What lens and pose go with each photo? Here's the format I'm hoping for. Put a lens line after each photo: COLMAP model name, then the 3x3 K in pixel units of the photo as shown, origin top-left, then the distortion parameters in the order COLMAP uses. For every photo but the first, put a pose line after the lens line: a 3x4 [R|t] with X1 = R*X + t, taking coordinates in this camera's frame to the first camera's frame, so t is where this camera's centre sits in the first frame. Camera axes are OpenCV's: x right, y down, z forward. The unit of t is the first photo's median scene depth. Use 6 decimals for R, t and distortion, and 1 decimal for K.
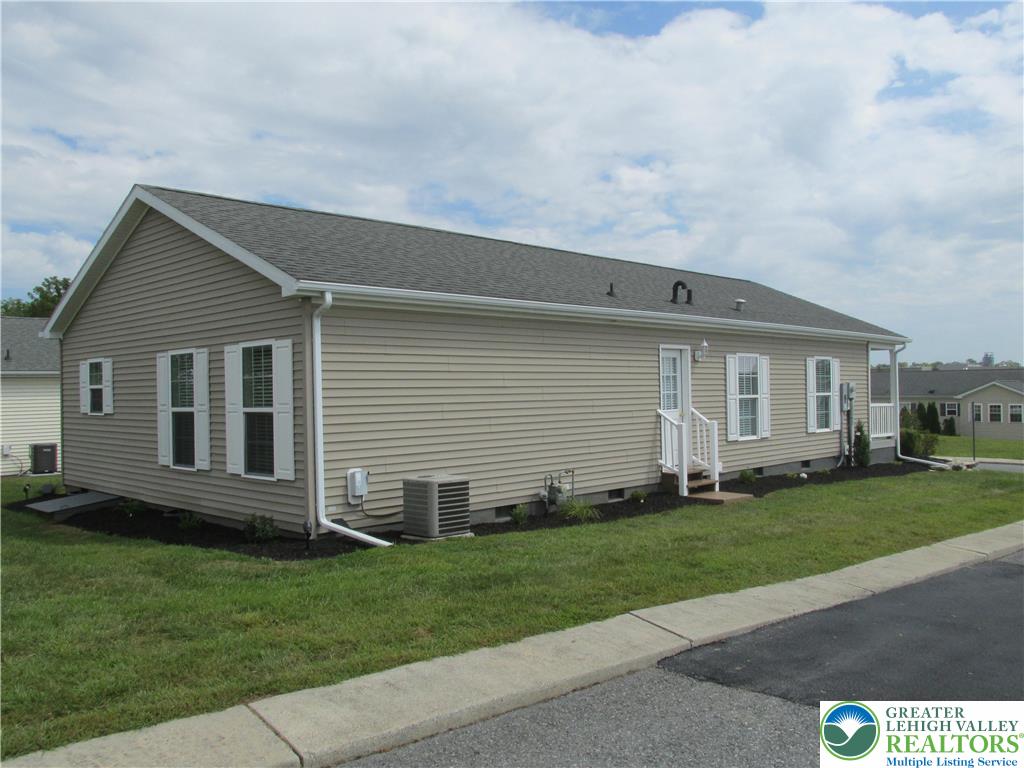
lens RADIAL K [[849.9, 0, 509.9], [0, 849.9, 384.8], [0, 0, 1]] dist [-0.034136, -0.001582]
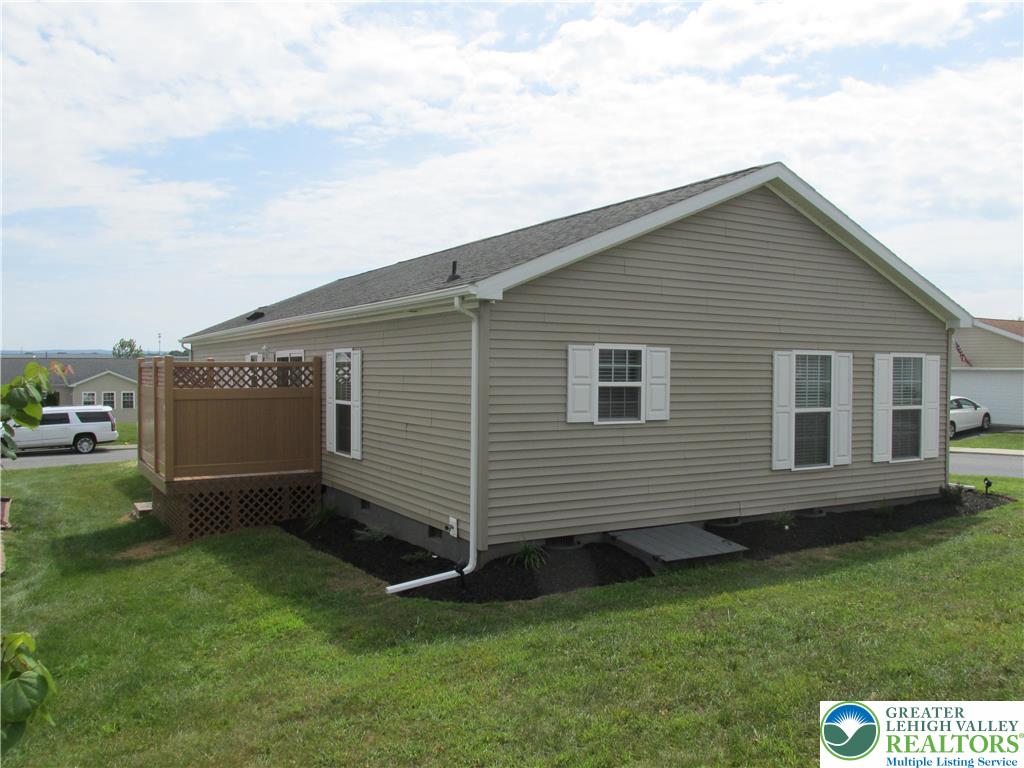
lens RADIAL K [[849.9, 0, 510.7], [0, 849.9, 384.8], [0, 0, 1]] dist [-0.034136, -0.001582]
pose [[0.246496, 0.001837, 0.969142, -1.511294], [-0.019479, 0.999806, 0.003059, 0.003309], [-0.968948, -0.019632, 0.246484, 1.142150]]
